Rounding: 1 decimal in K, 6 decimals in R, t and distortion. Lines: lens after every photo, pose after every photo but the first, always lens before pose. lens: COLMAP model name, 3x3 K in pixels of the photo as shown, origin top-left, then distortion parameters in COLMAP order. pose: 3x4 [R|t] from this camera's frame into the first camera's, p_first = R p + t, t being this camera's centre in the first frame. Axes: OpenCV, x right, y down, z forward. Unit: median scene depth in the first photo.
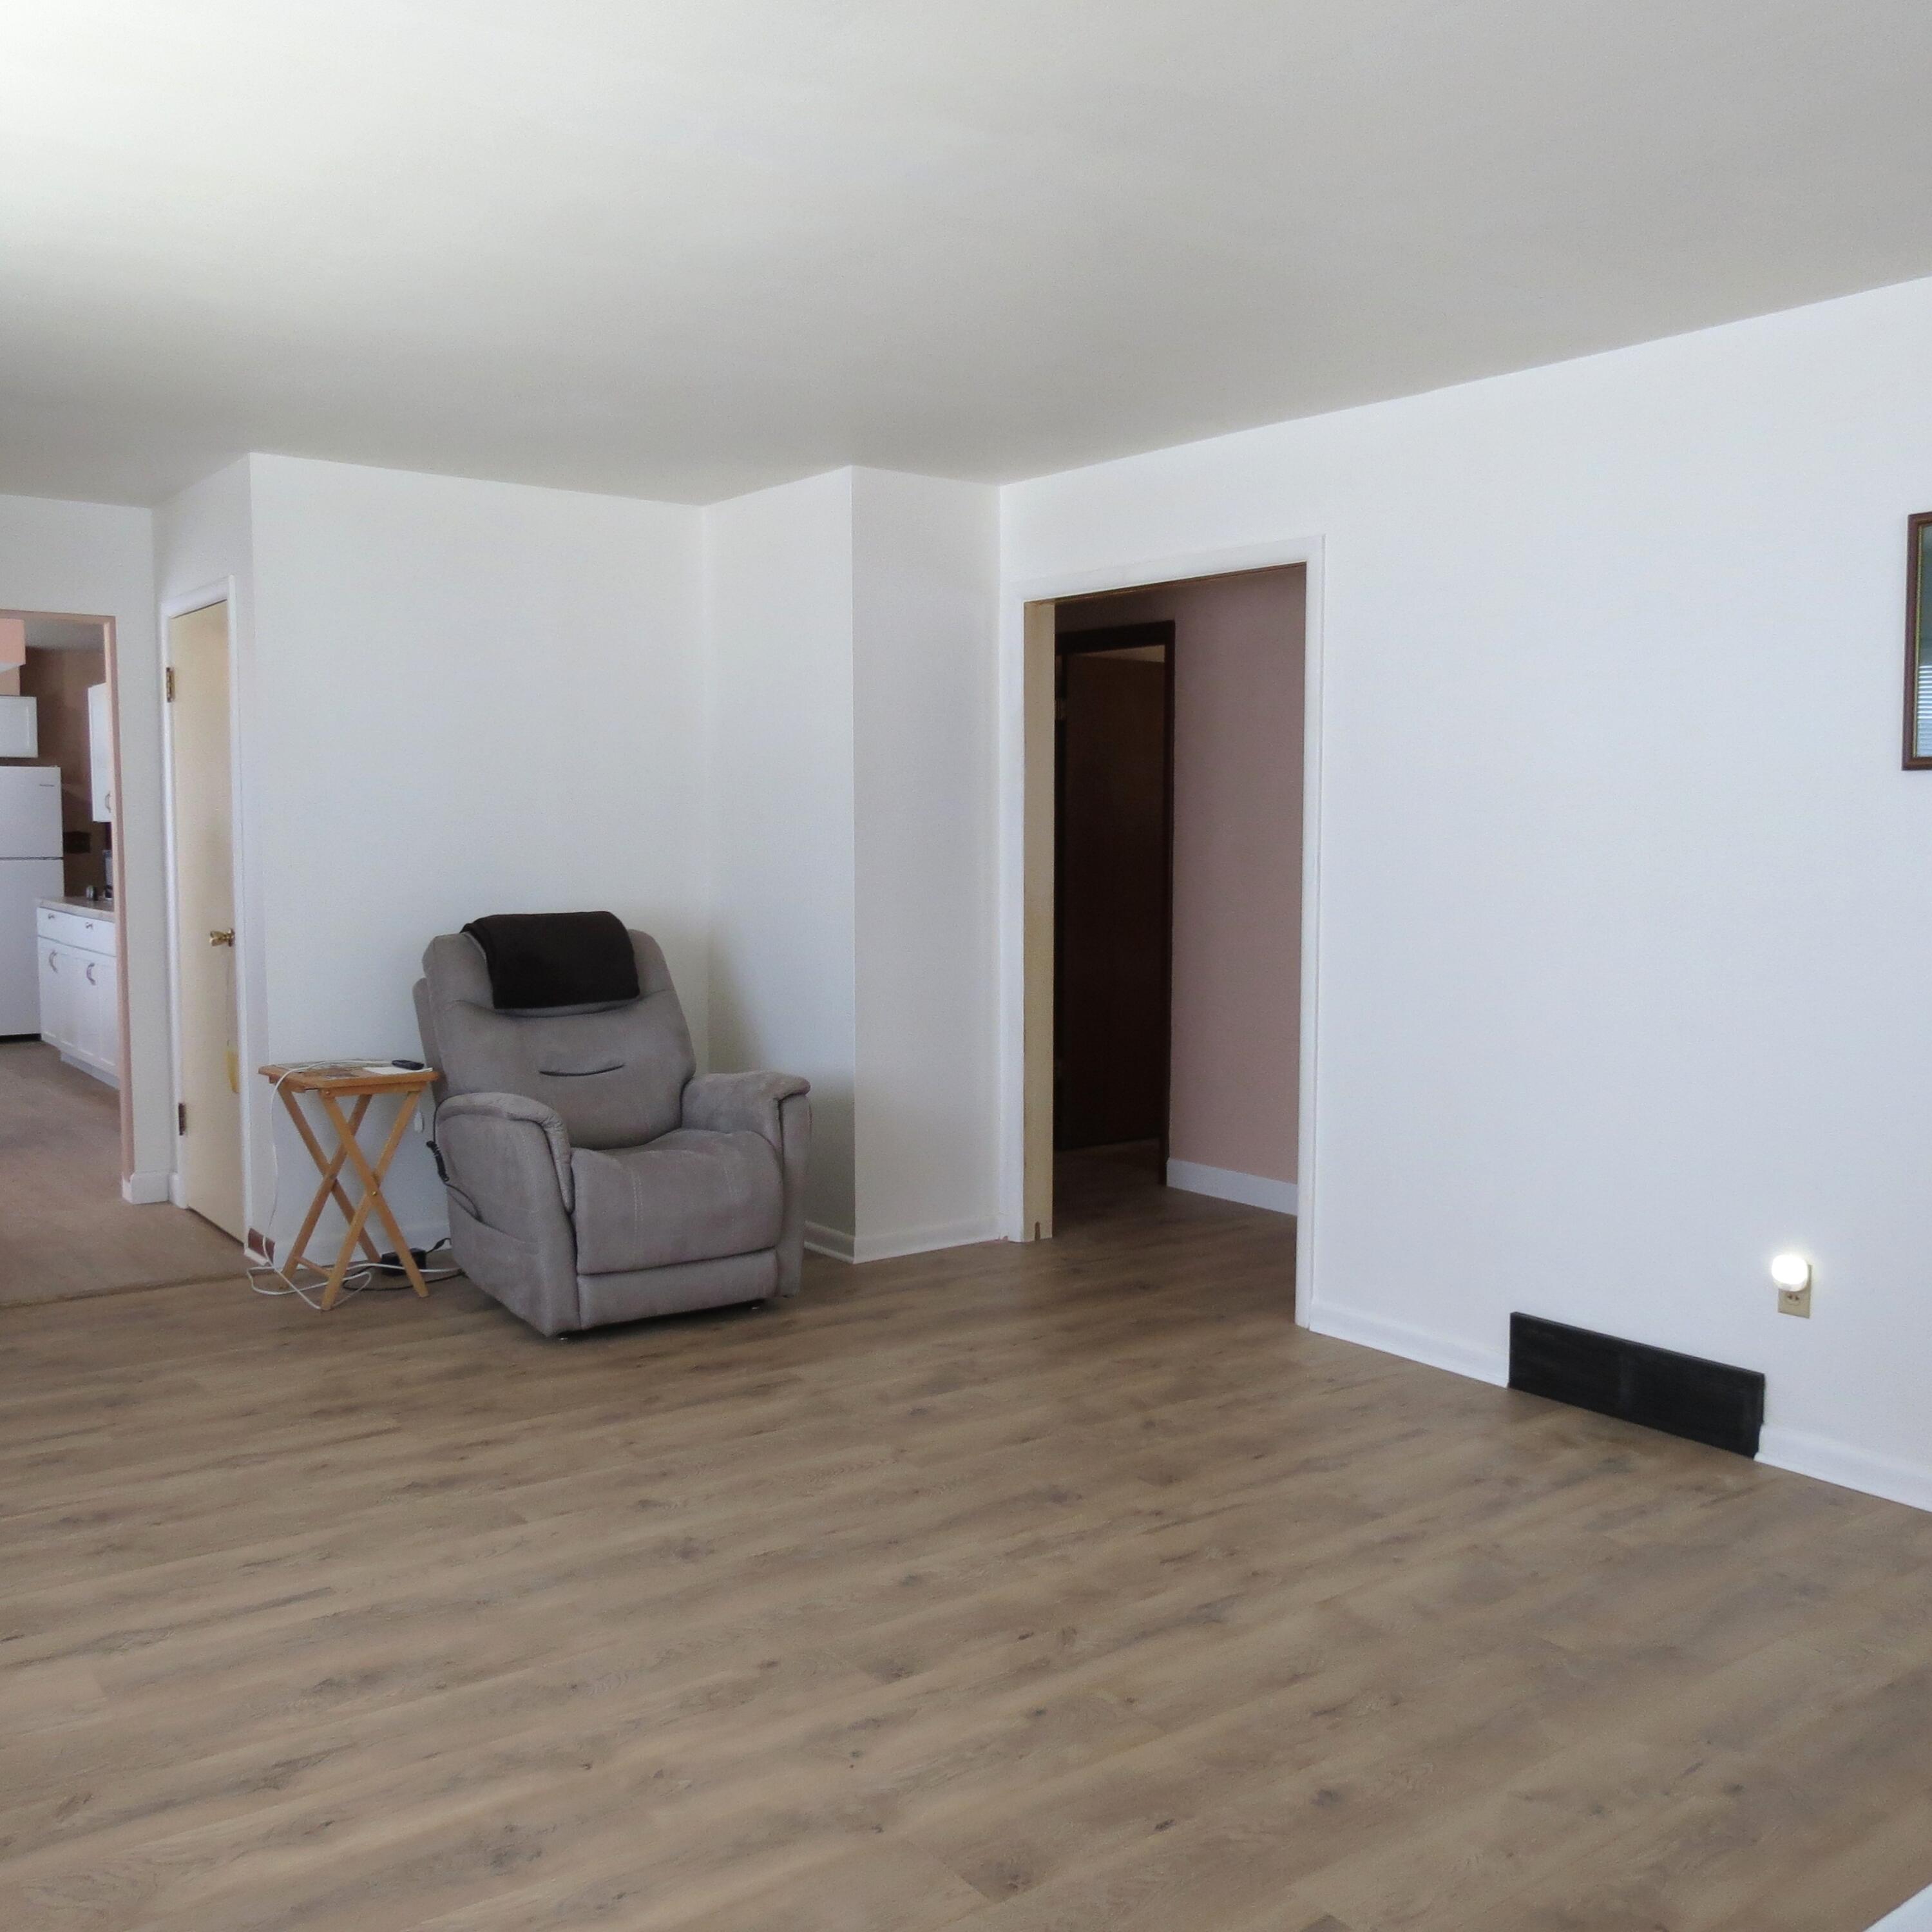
lens RADIAL K [[1839.3, 0, 958.5], [0, 1839.3, 962.9], [0, 0, 1]] dist [-0.027750, 0.000000]
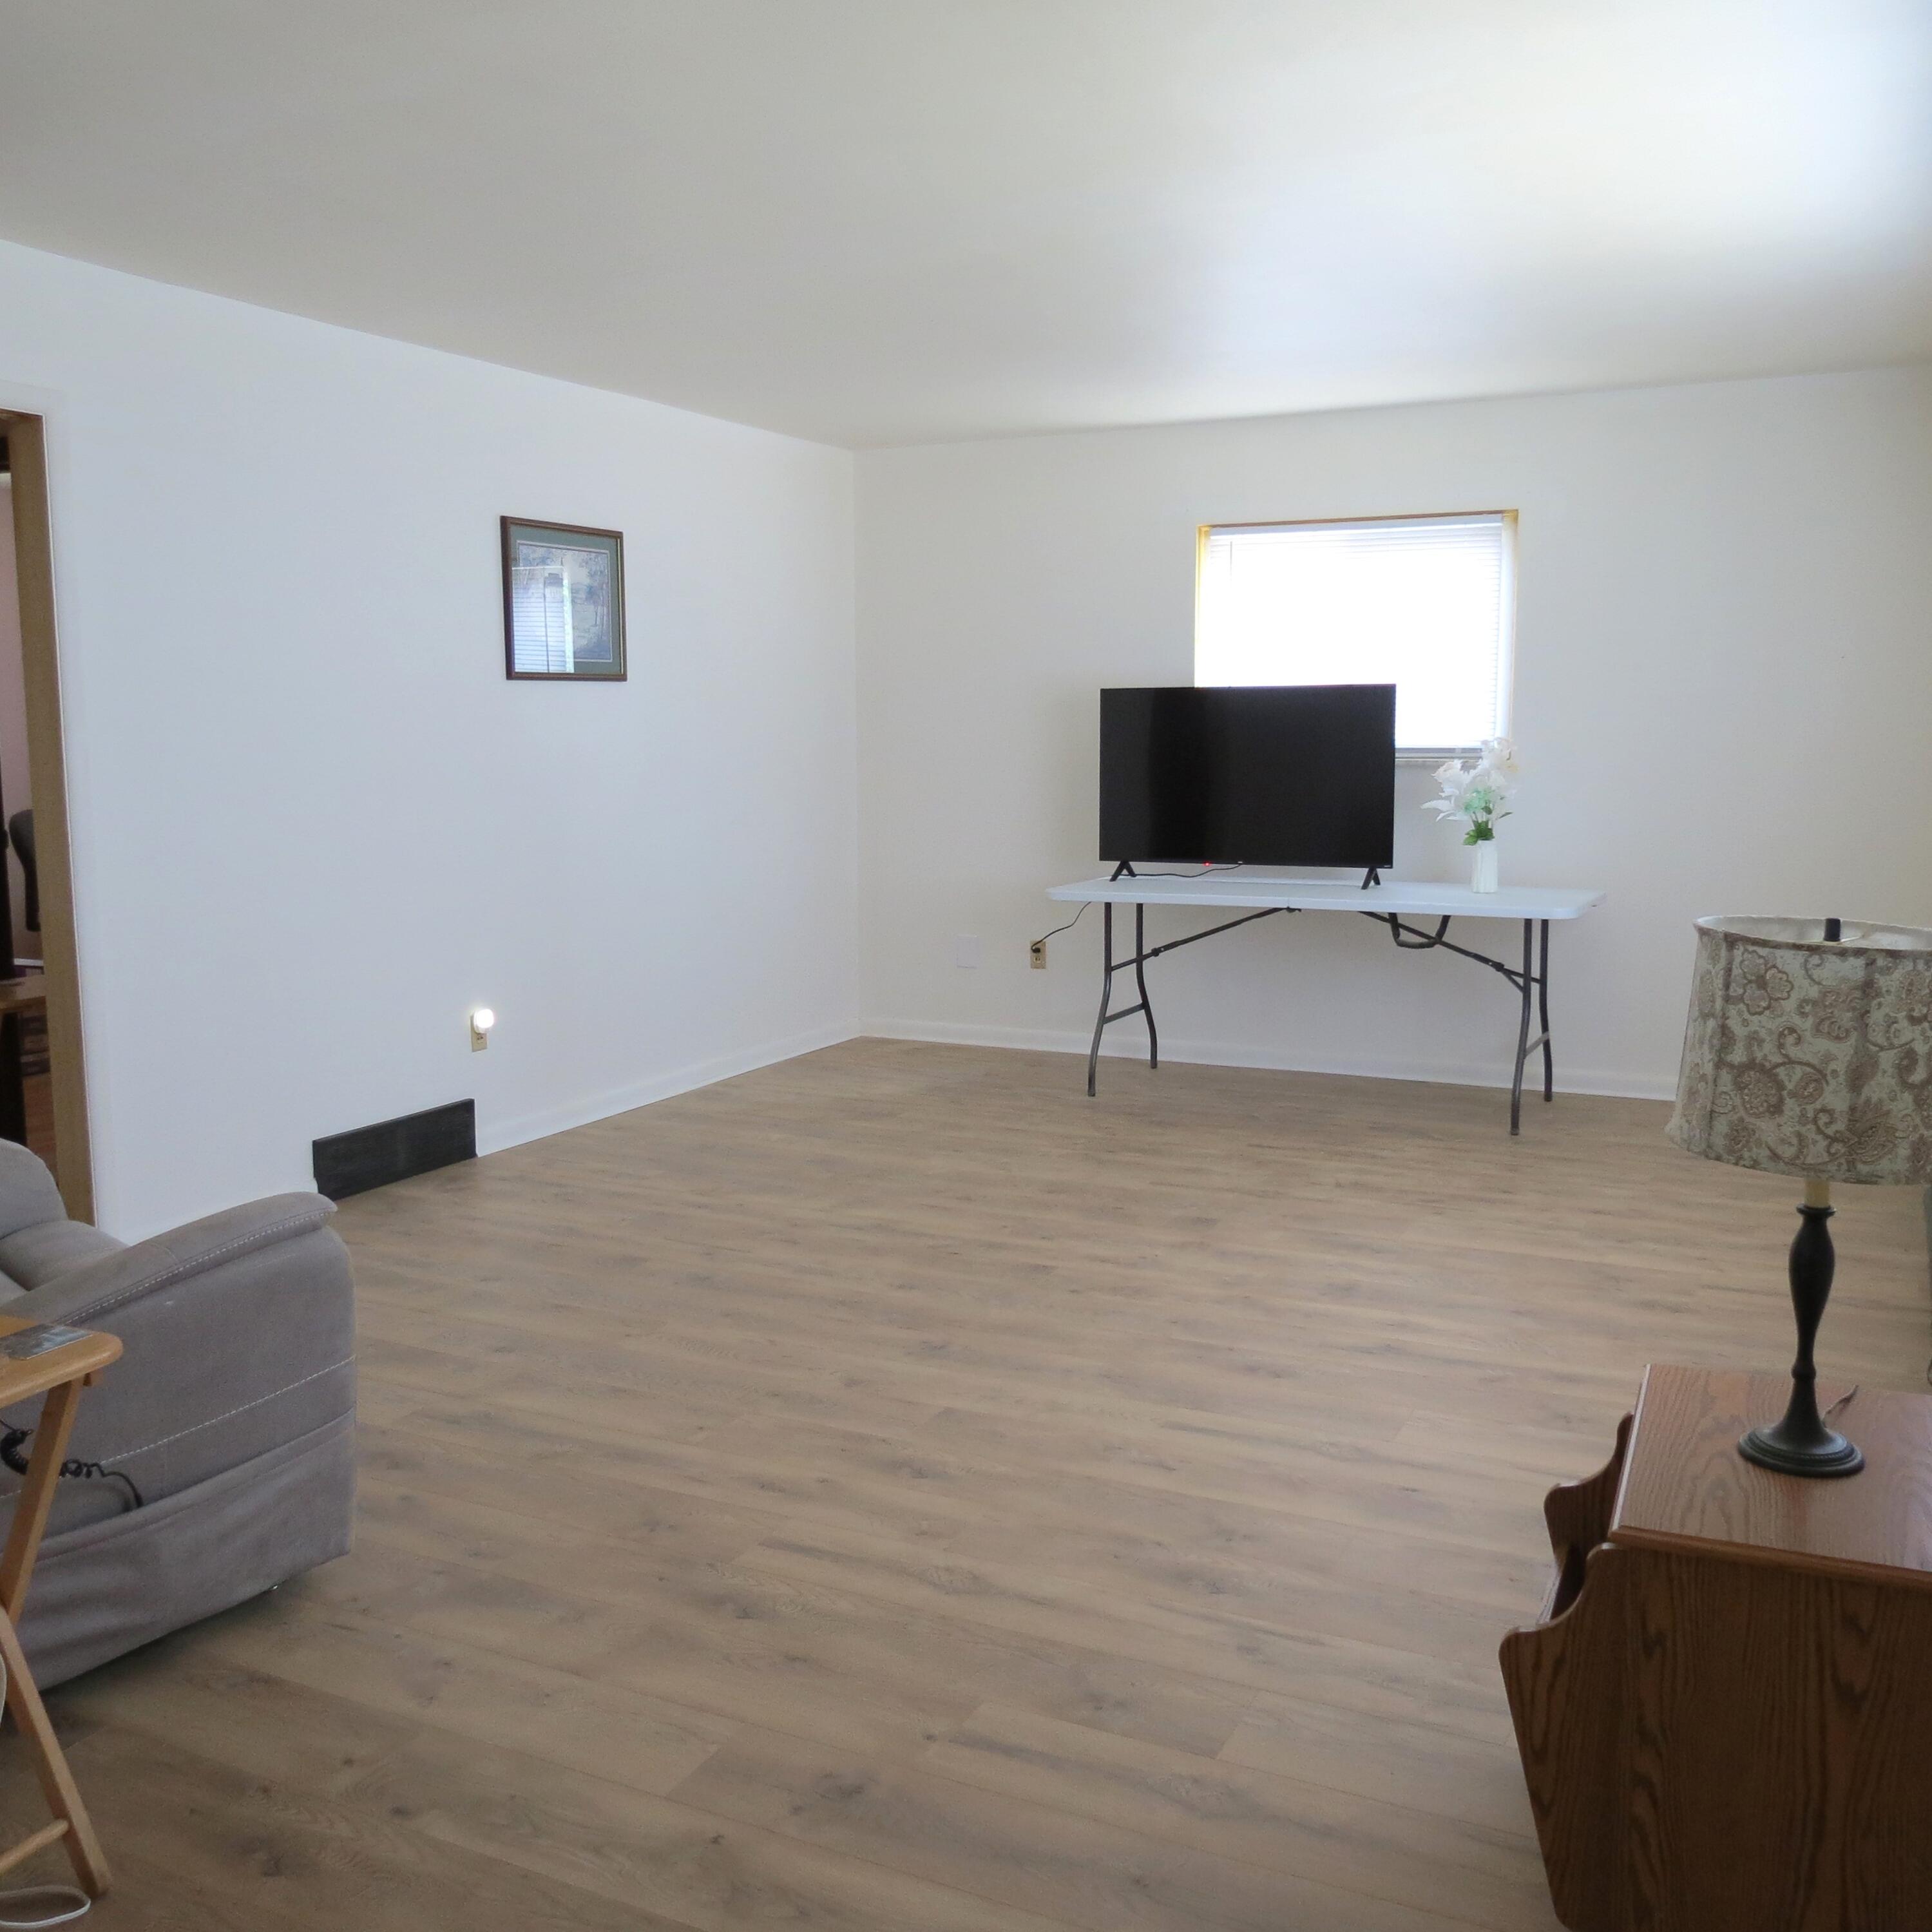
lens RADIAL K [[1839.3, 0, 960.0], [0, 1839.3, 965.1], [0, 0, 1]] dist [-0.027750, 0.000000]
pose [[-0.446598, -0.121272, 0.886478, -1.119451], [0.069096, 0.983139, 0.169305, -0.107702], [-0.892063, 0.136864, -0.430688, 1.410370]]
